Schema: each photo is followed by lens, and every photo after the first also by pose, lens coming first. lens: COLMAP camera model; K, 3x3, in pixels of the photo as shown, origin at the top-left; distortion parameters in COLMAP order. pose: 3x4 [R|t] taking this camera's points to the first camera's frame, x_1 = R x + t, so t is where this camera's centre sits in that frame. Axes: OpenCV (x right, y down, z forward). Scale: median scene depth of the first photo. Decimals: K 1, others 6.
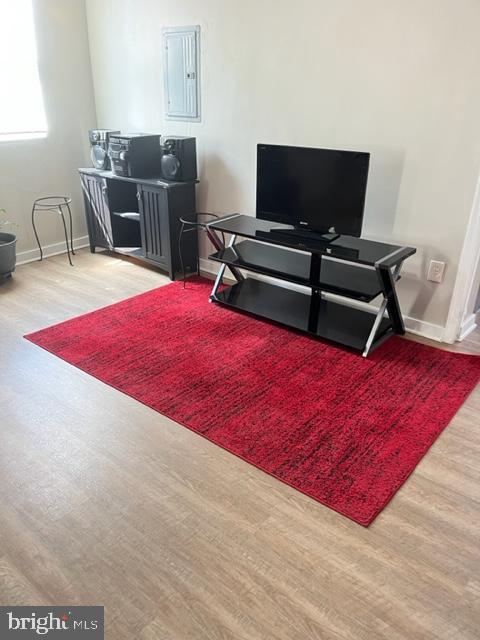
lens RADIAL K [[483.6, 0, 237.3], [0, 483.6, 321.5], [0, 0, 1]] dist [-0.009587, -0.038352]
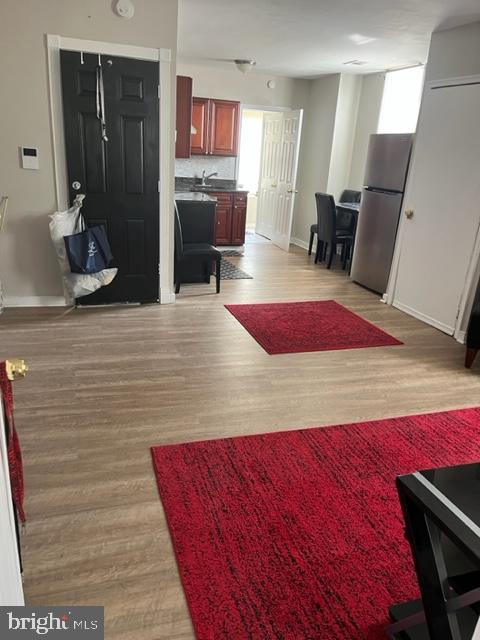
lens RADIAL K [[483.6, 0, 238.8], [0, 483.6, 320.6], [0, 0, 1]] dist [-0.009587, -0.038352]
pose [[-0.525639, 0.241000, -0.815857, 1.123235], [-0.429969, 0.752258, 0.499234, -0.631280], [0.734051, 0.613210, -0.291794, 1.281617]]
